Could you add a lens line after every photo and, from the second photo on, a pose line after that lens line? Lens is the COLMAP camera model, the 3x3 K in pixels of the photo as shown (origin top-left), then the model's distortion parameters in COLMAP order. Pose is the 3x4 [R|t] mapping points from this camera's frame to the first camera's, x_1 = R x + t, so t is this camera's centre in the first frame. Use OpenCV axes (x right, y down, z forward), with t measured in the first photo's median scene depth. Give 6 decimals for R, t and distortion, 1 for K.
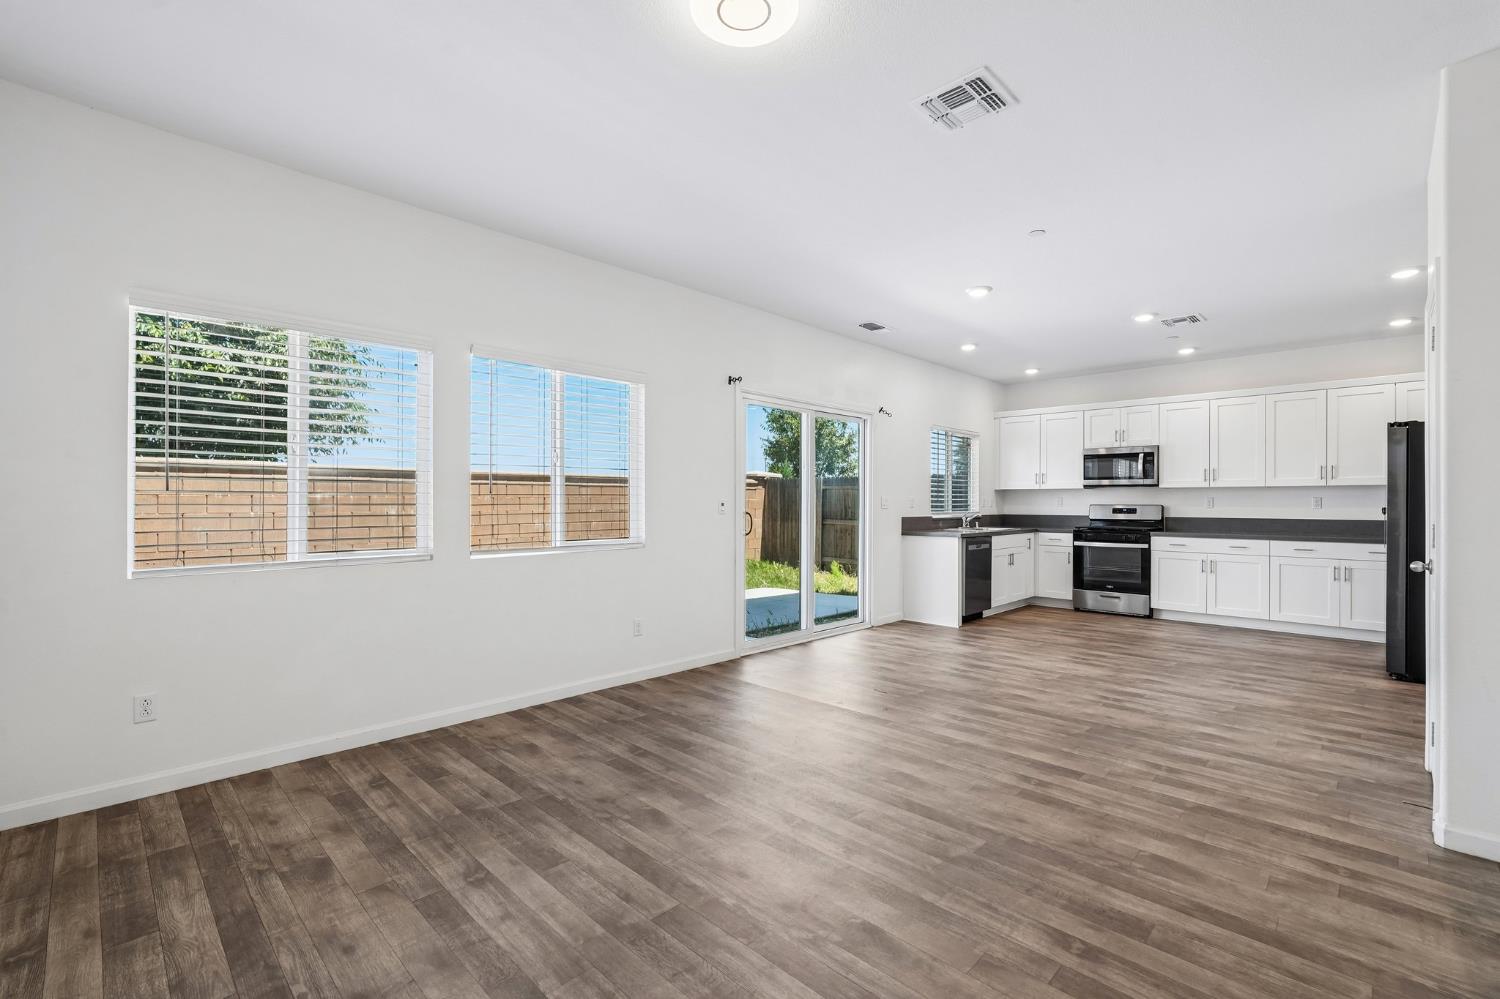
lens RADIAL K [[657.5, 0, 750.0], [0, 657.5, 499.5], [0, 0, 1]] dist [-0.015342, 0.007189]
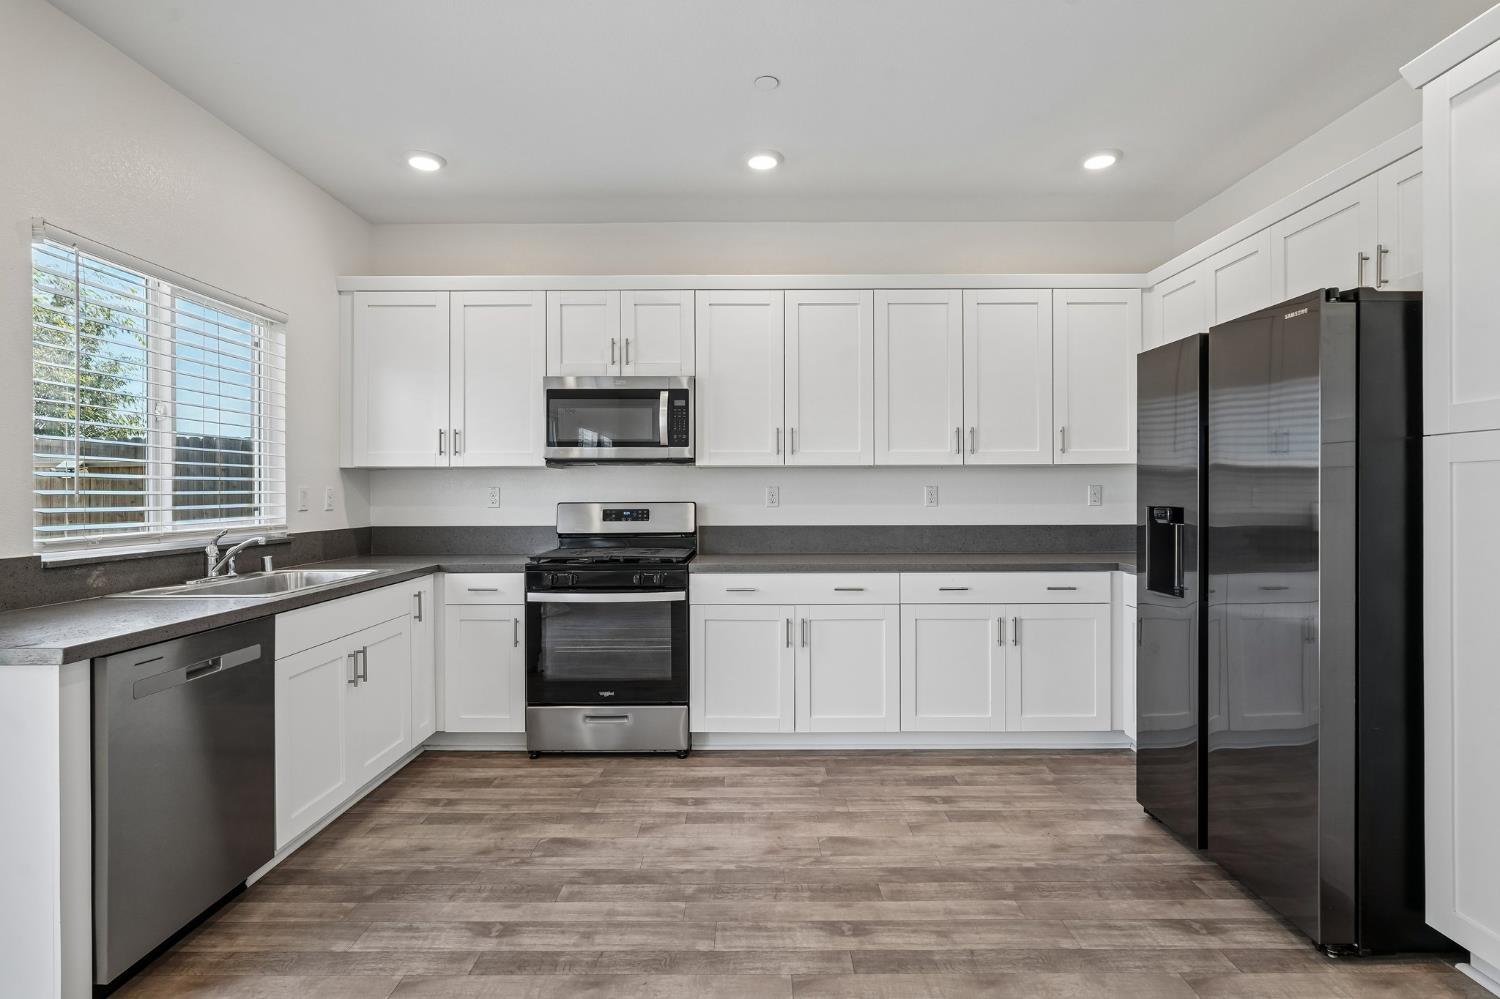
lens RADIAL K [[742.4, 0, 751.8], [0, 742.4, 491.7], [0, 0, 1]] dist [-0.003096, 0.001605]
pose [[0.715055, -0.004241, 0.699056, 0.284209], [0.002830, 0.999991, 0.003172, -0.001151], [-0.699063, -0.000290, 0.715060, 0.599446]]
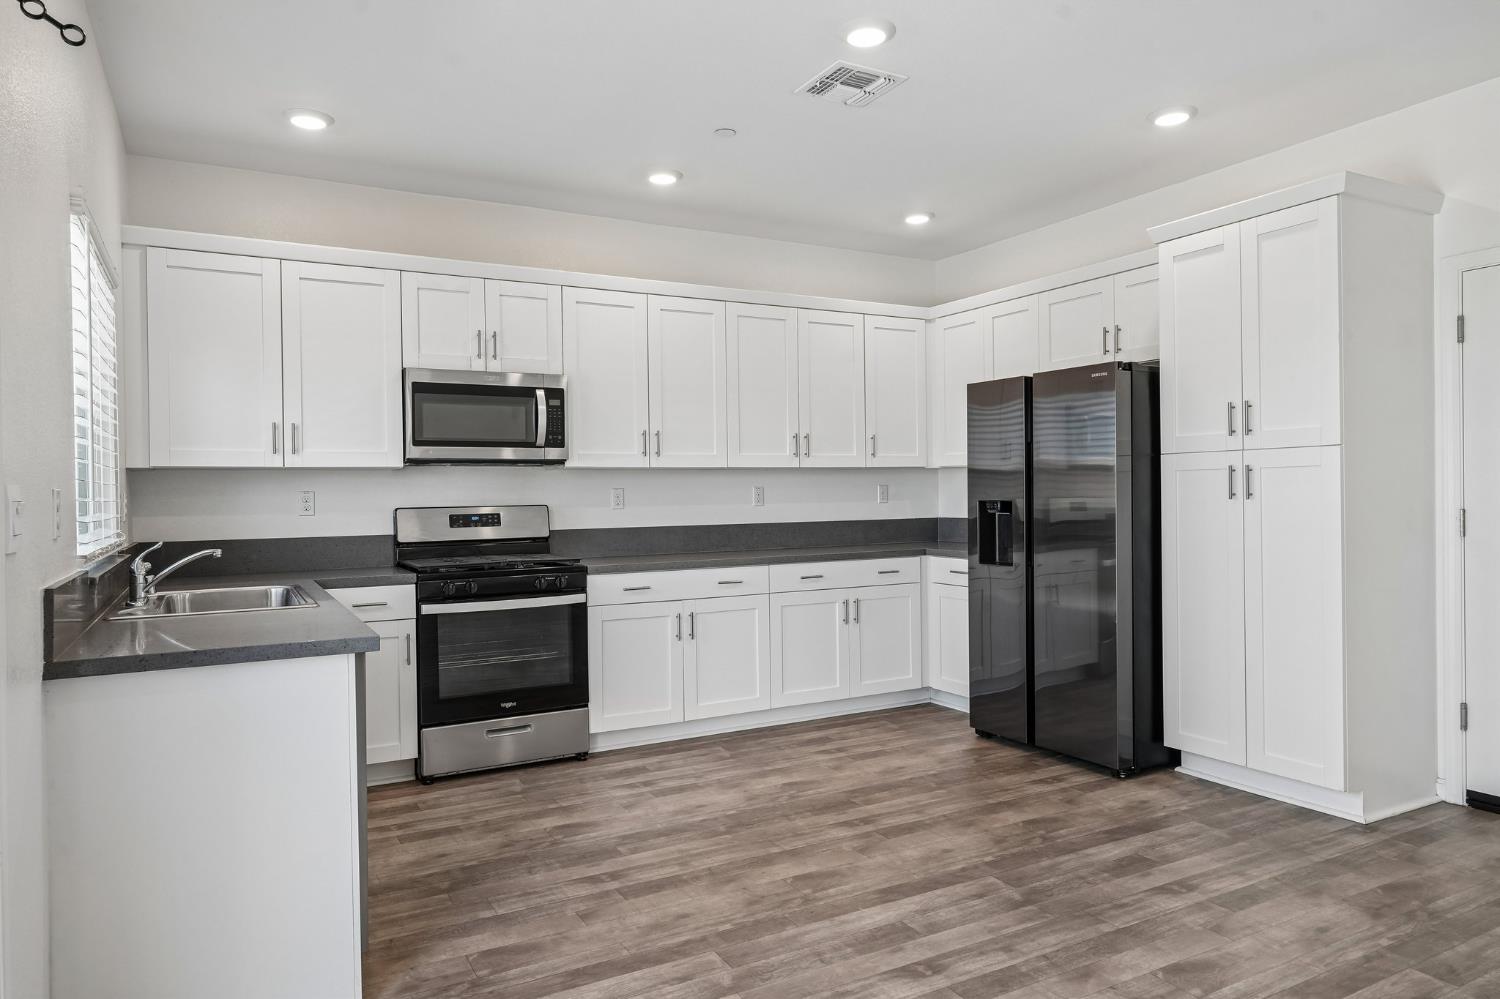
lens RADIAL K [[976.4, 0, 750.0], [0, 976.4, 499.5], [0, 0, 1]] dist [-0.000569, 0.000565]
pose [[0.282632, -0.013852, 0.959128, 0.002802], [0.011534, 0.999873, 0.011041, -0.001723], [-0.959159, 0.007942, 0.282756, 0.695584]]
